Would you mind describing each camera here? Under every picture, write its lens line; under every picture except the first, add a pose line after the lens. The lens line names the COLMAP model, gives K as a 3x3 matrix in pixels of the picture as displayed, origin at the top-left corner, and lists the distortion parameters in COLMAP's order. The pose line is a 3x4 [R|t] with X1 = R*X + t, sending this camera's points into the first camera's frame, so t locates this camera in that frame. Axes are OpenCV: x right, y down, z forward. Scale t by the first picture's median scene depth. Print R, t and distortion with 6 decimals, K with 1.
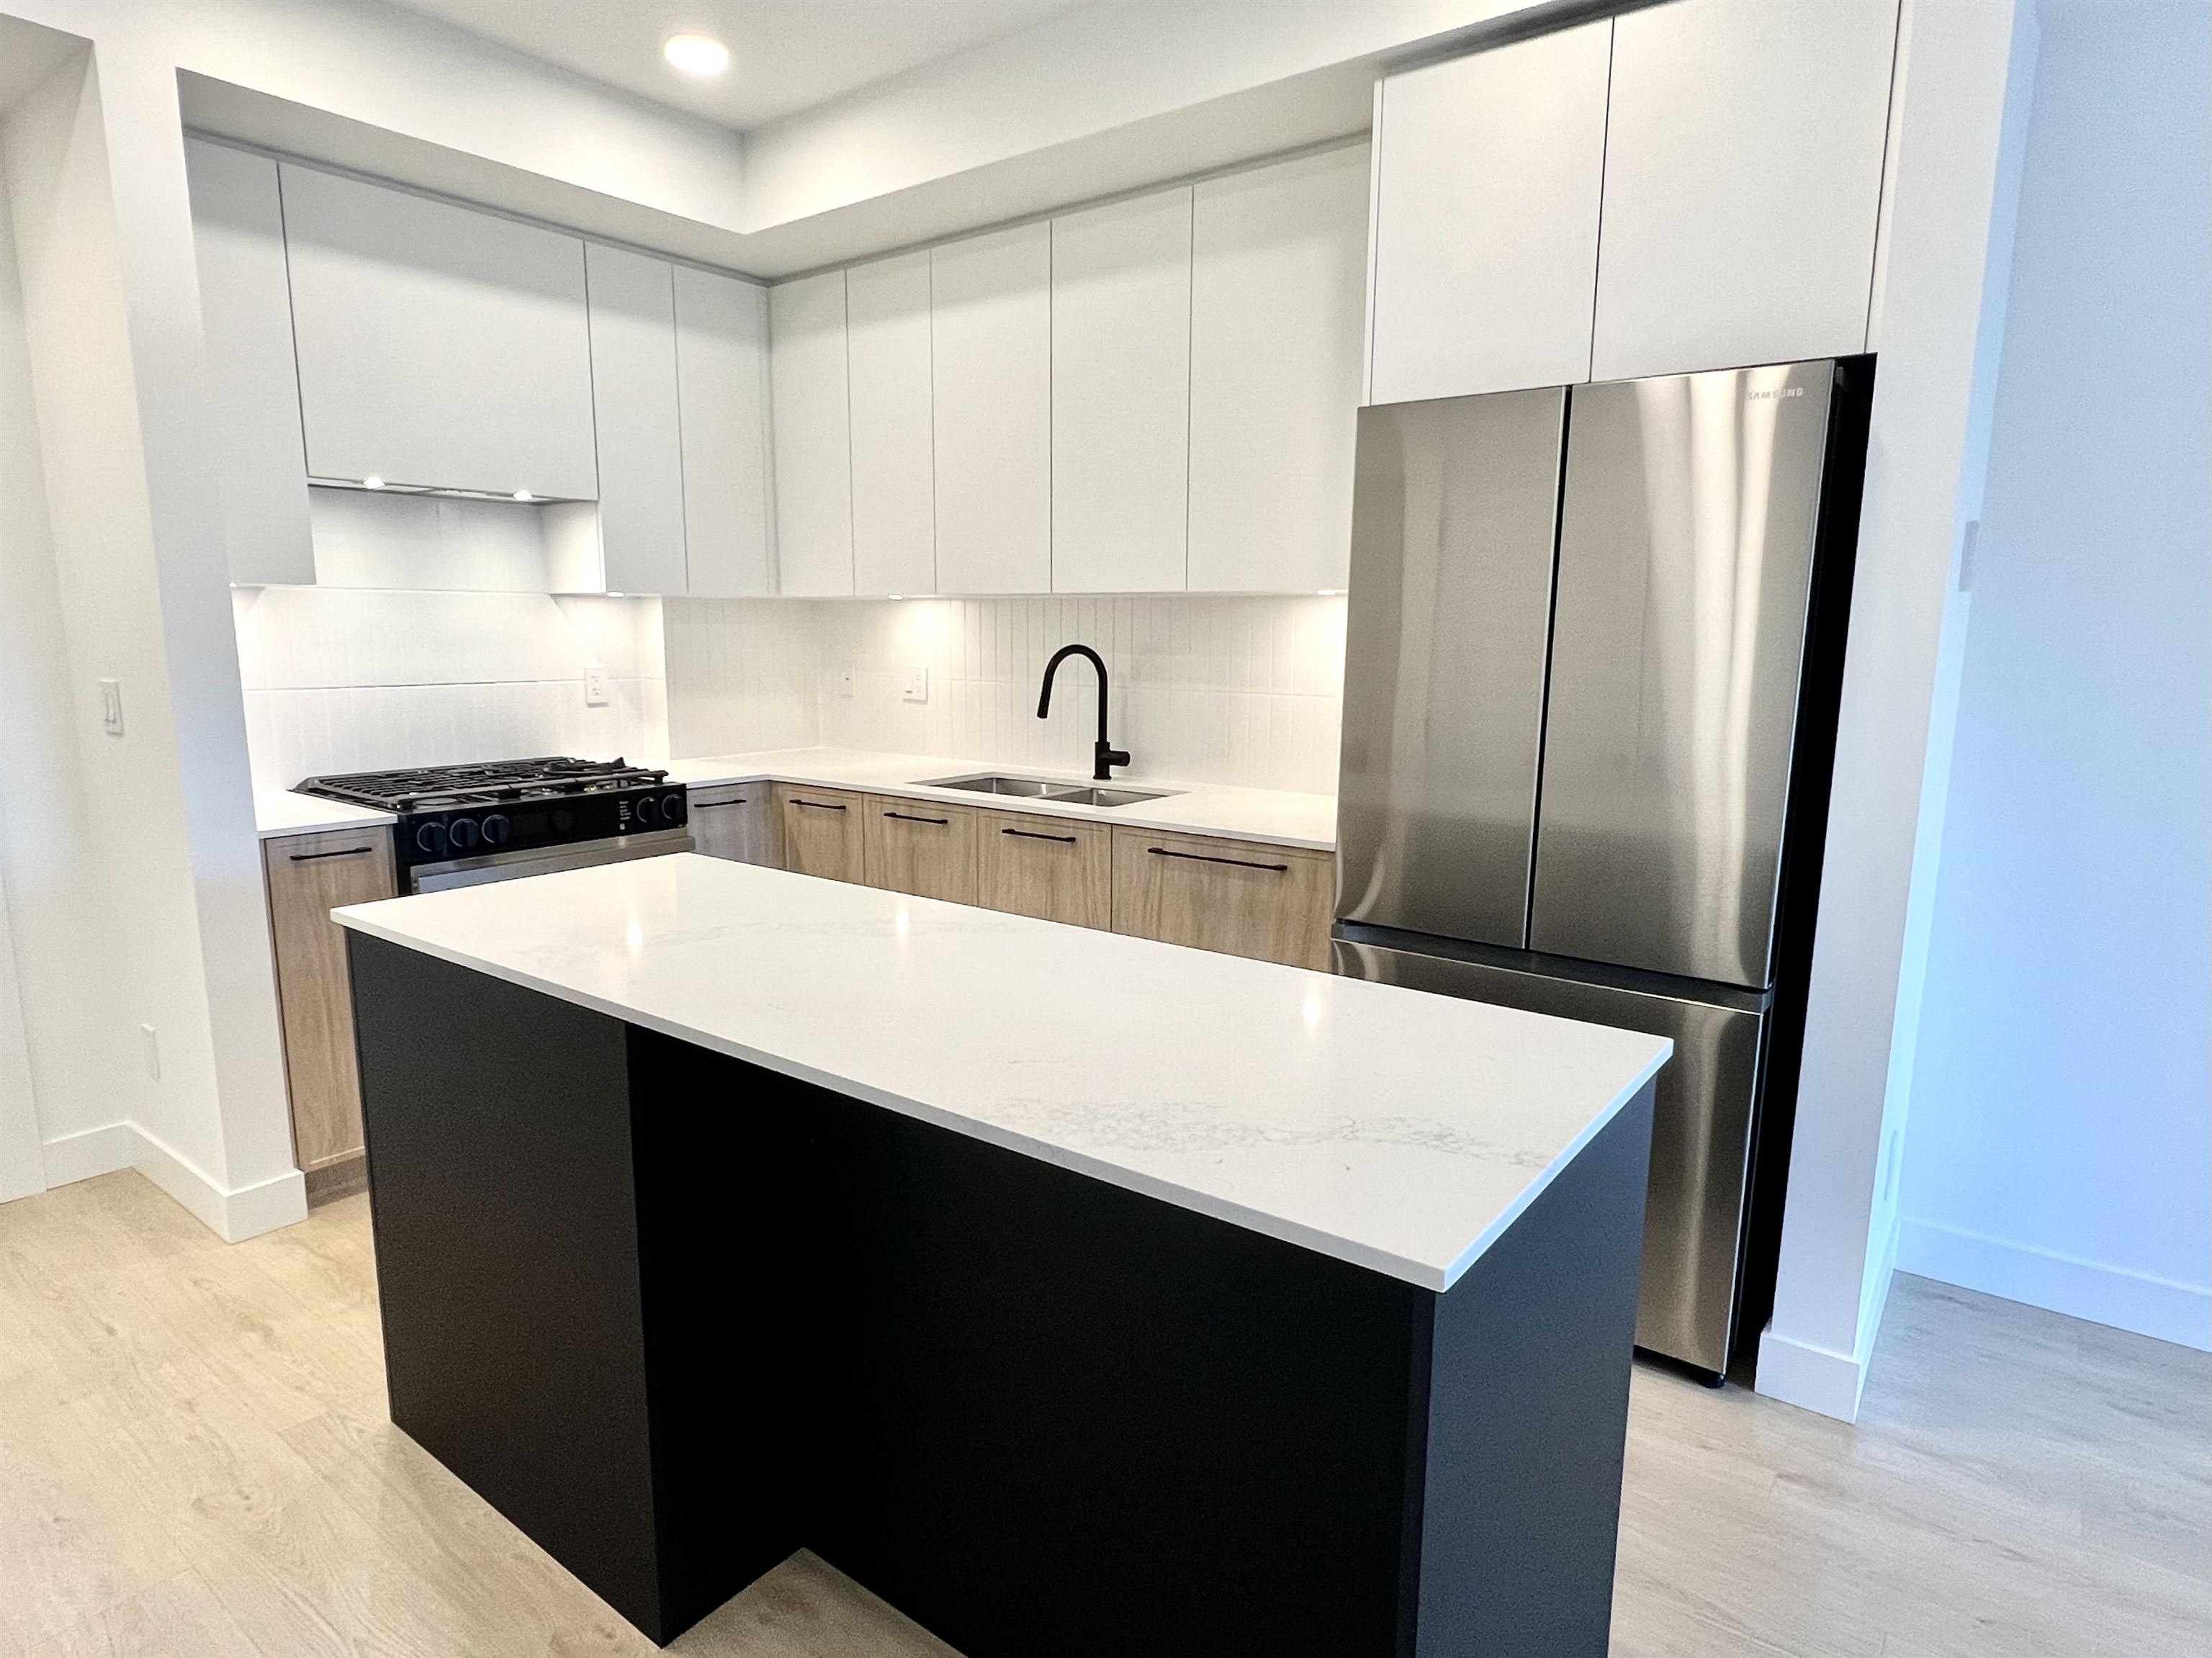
lens RADIAL K [[1249.7, 0, 1108.5], [0, 1249.7, 834.7], [0, 0, 1]] dist [0.000233, -0.000656]
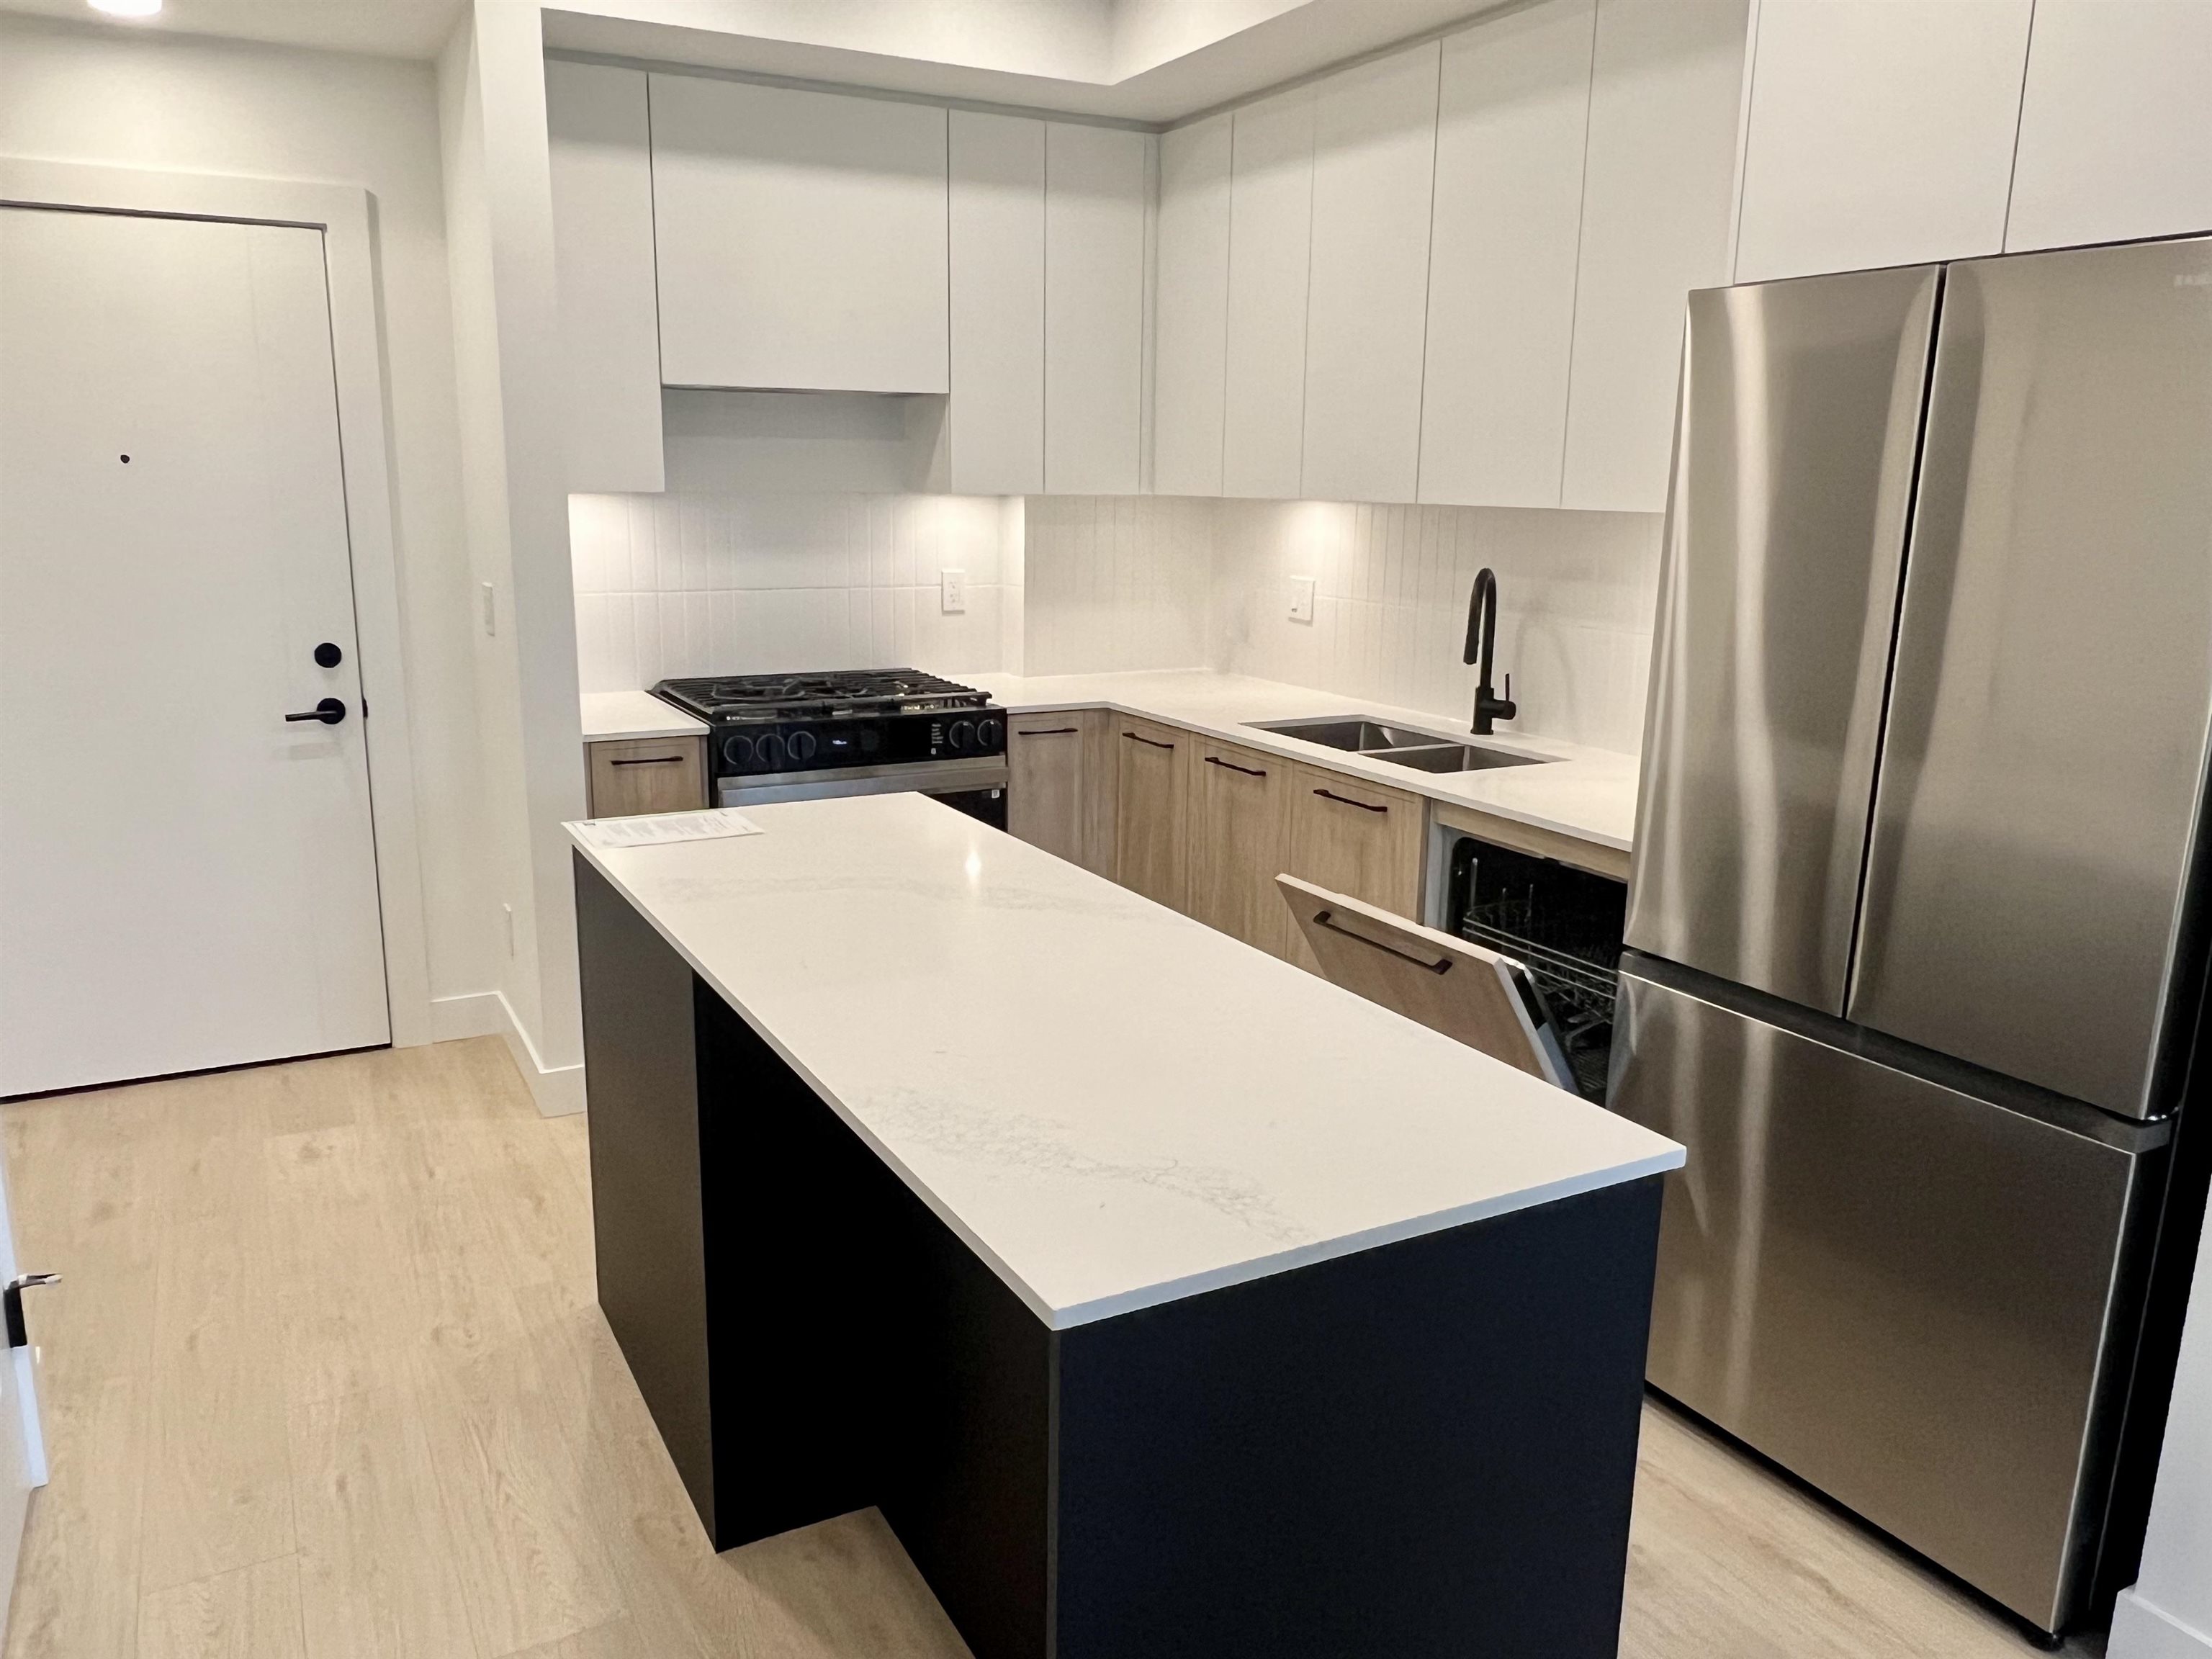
lens RADIAL K [[1604.0, 0, 1106.0], [0, 1604.0, 829.5], [0, 0, 1]] dist [-0.008498, 0.002843]
pose [[0.910372, 0.094293, -0.402904, 0.215542], [-0.075136, 0.995173, 0.063132, -0.033480], [0.406912, -0.027201, 0.913062, -0.041508]]
